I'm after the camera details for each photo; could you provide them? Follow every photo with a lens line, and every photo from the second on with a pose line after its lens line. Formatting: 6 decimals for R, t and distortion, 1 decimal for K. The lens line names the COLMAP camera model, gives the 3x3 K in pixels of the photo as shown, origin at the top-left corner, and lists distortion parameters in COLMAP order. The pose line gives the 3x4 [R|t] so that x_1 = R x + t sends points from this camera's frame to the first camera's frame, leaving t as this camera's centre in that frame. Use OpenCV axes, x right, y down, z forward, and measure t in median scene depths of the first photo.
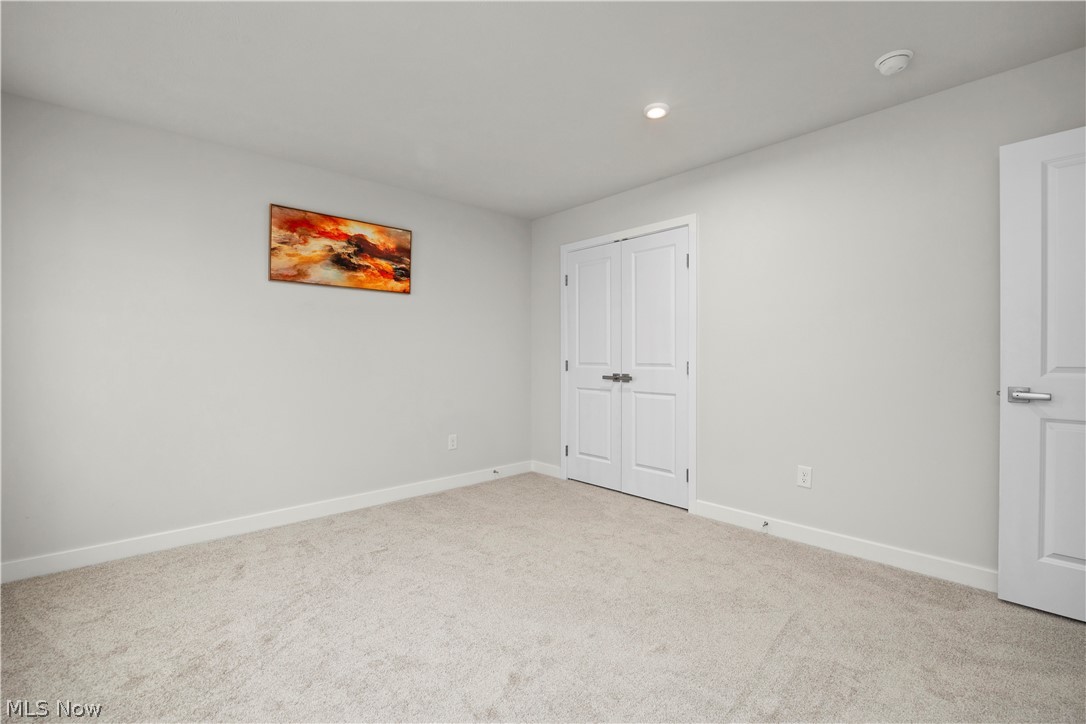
lens RADIAL K [[474.3, 0, 565.7], [0, 474.3, 354.4], [0, 0, 1]] dist [-0.015711, -0.000108]
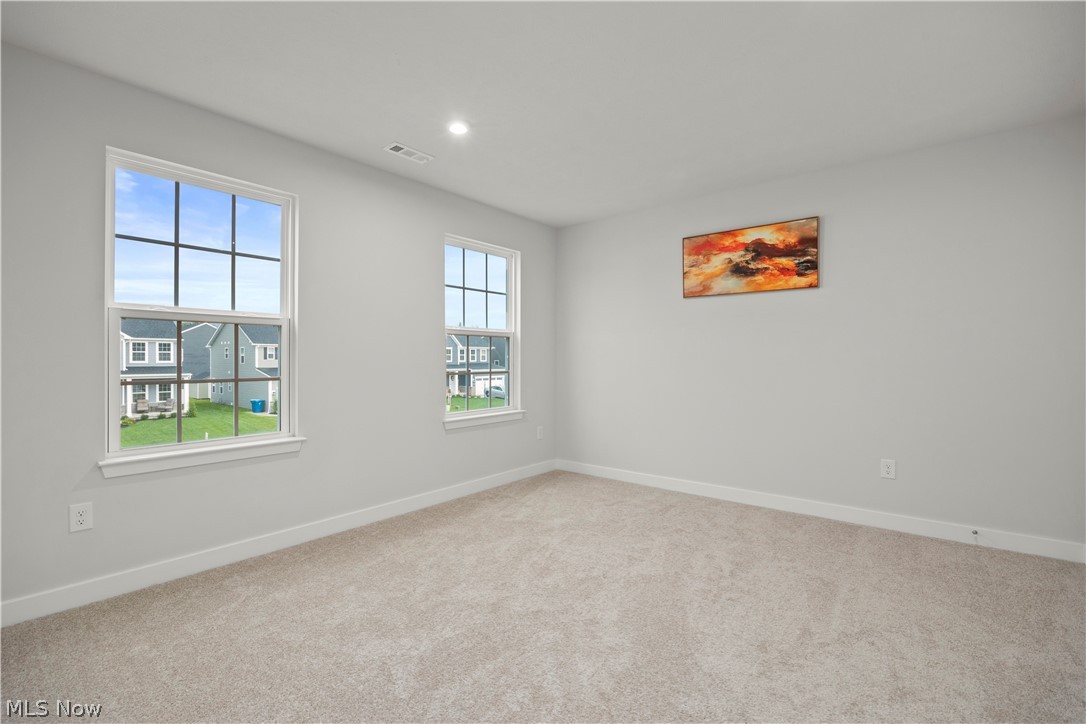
lens RADIAL K [[474.3, 0, 531.3], [0, 474.3, 360.1], [0, 0, 1]] dist [-0.015711, -0.000108]
pose [[0.117194, -0.000068, -0.993109, 0.535604], [0.002213, 0.999998, 0.000193, 0.007798], [0.993107, -0.002220, 0.117194, 0.399341]]
